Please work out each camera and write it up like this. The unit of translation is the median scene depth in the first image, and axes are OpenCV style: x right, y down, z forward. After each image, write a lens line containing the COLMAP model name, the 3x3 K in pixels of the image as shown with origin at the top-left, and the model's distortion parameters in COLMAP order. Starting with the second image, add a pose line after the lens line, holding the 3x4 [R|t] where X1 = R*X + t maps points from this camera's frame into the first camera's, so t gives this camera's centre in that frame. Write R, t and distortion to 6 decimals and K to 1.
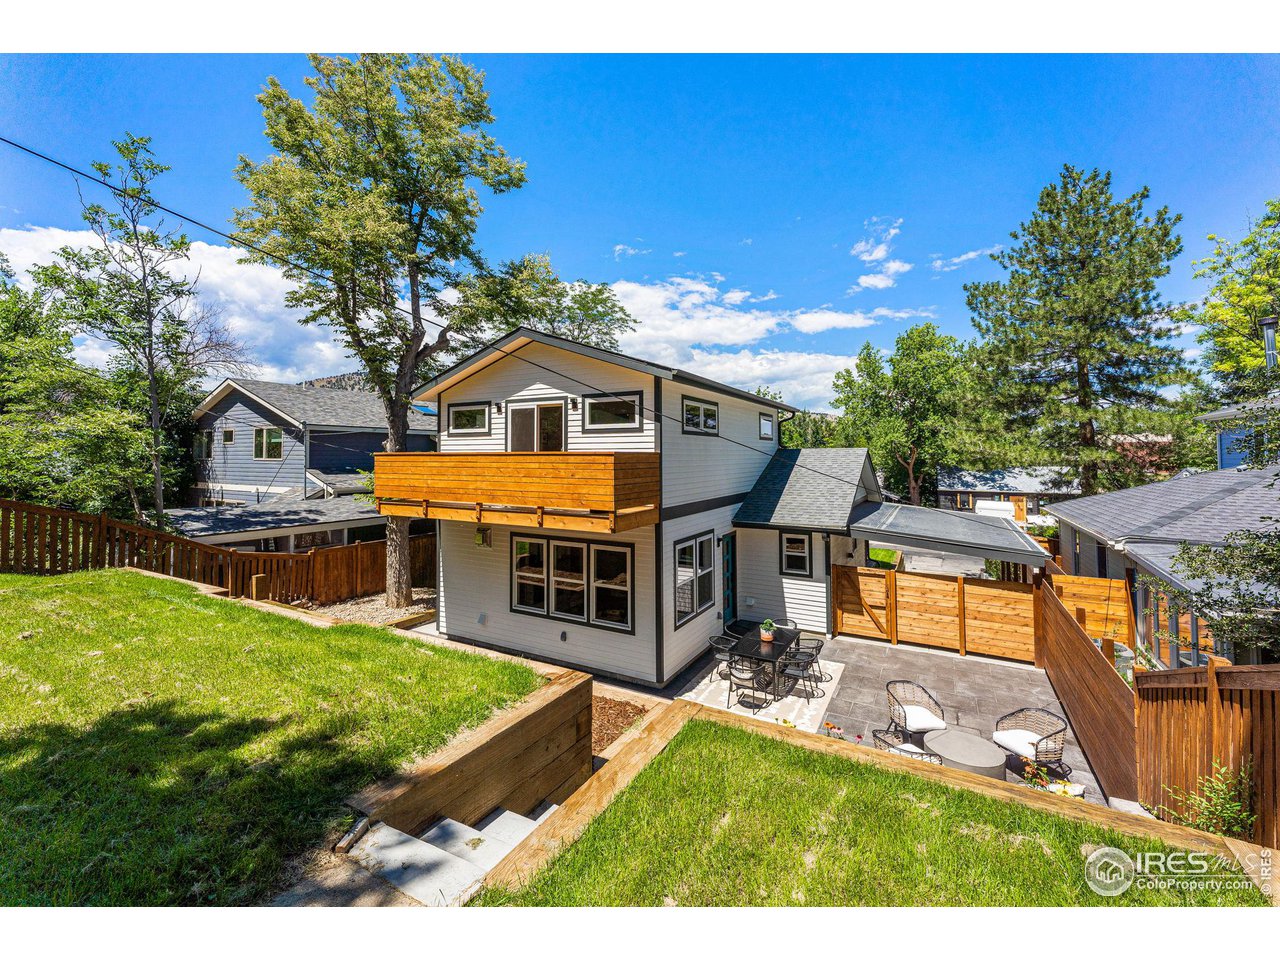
lens RADIAL K [[524.8, 0, 640.0], [0, 524.8, 480.0], [0, 0, 1]] dist [-0.000333, -0.000176]
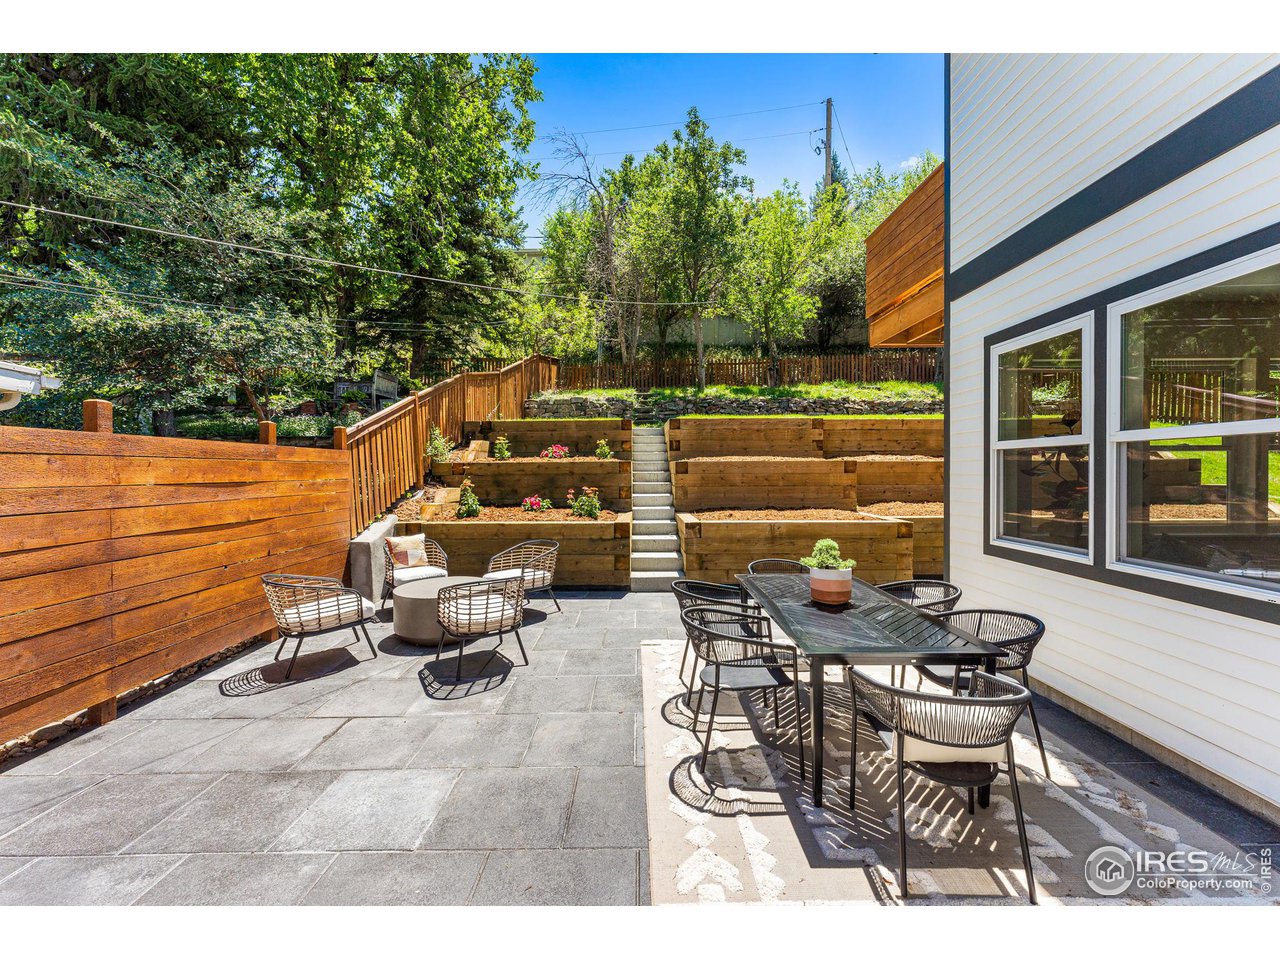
lens RADIAL K [[524.8, 0, 640.0], [0, 524.8, 480.0], [0, 0, 1]] dist [-0.000333, -0.000176]
pose [[-0.861747, 0.013770, -0.507152, 0.526997], [-0.017025, 0.998284, 0.056034, 0.216971], [0.507053, 0.056922, -0.860033, 1.246507]]
